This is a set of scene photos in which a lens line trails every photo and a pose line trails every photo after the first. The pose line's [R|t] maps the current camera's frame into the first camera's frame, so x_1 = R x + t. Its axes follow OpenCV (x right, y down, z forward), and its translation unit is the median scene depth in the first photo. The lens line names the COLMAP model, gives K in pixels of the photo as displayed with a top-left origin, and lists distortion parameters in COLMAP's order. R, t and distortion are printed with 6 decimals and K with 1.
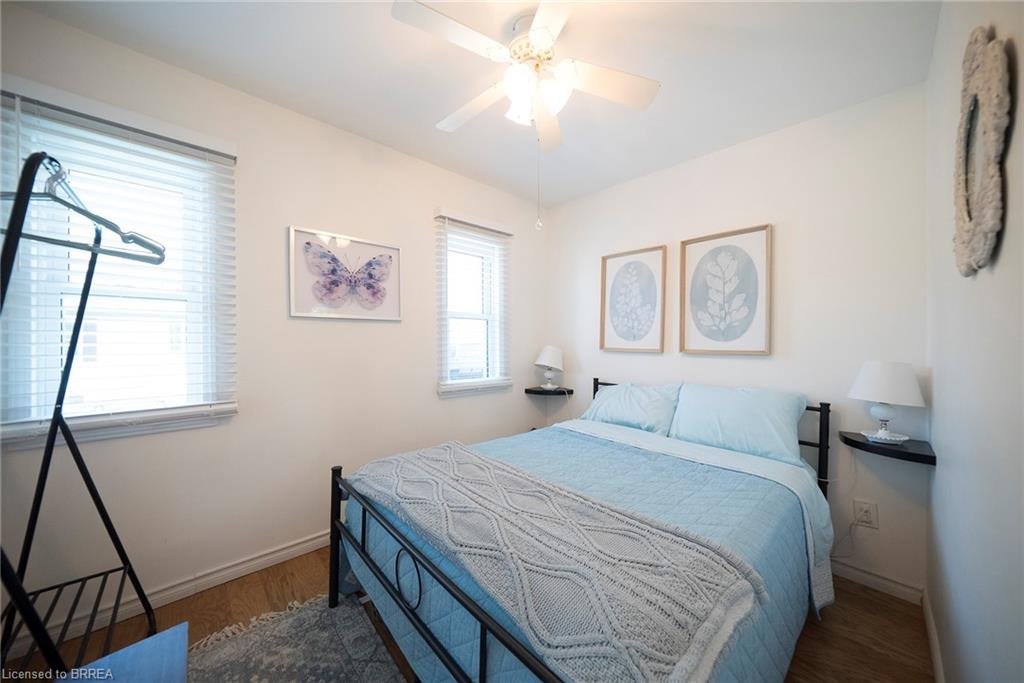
lens RADIAL K [[350.7, 0, 509.9], [0, 350.7, 344.0], [0, 0, 1]] dist [-0.005547, -0.000015]
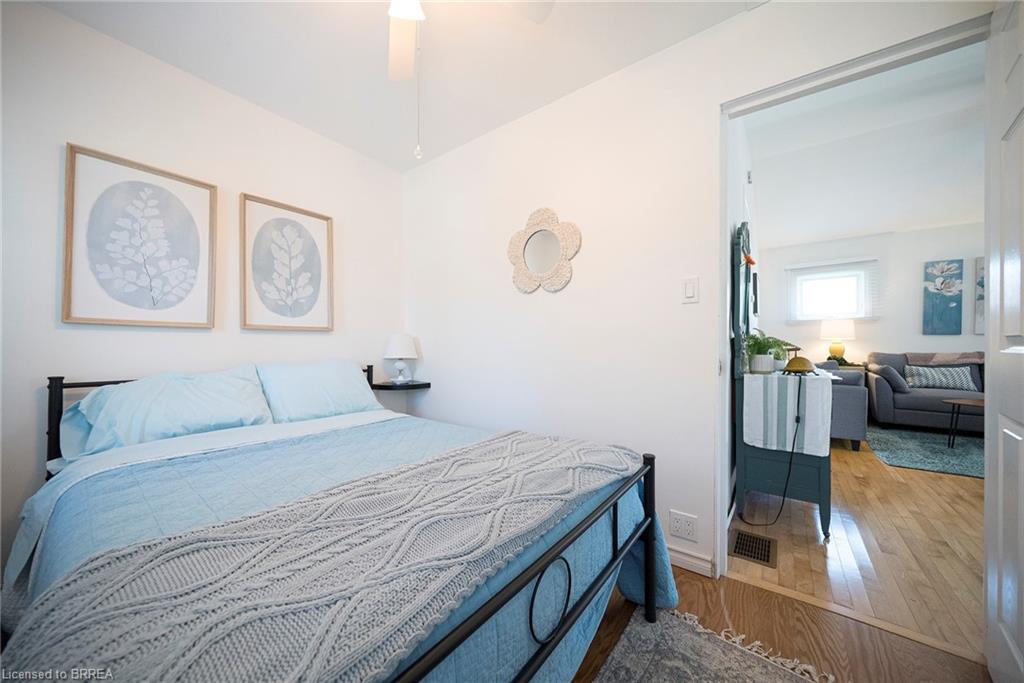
lens RADIAL K [[350.7, 0, 509.9], [0, 350.7, 344.0], [0, 0, 1]] dist [-0.005547, -0.000015]
pose [[-0.163066, -0.006766, 0.986592, -0.446790], [0.002579, 0.999970, 0.007284, 0.060891], [-0.986612, 0.003733, -0.163044, 0.541542]]
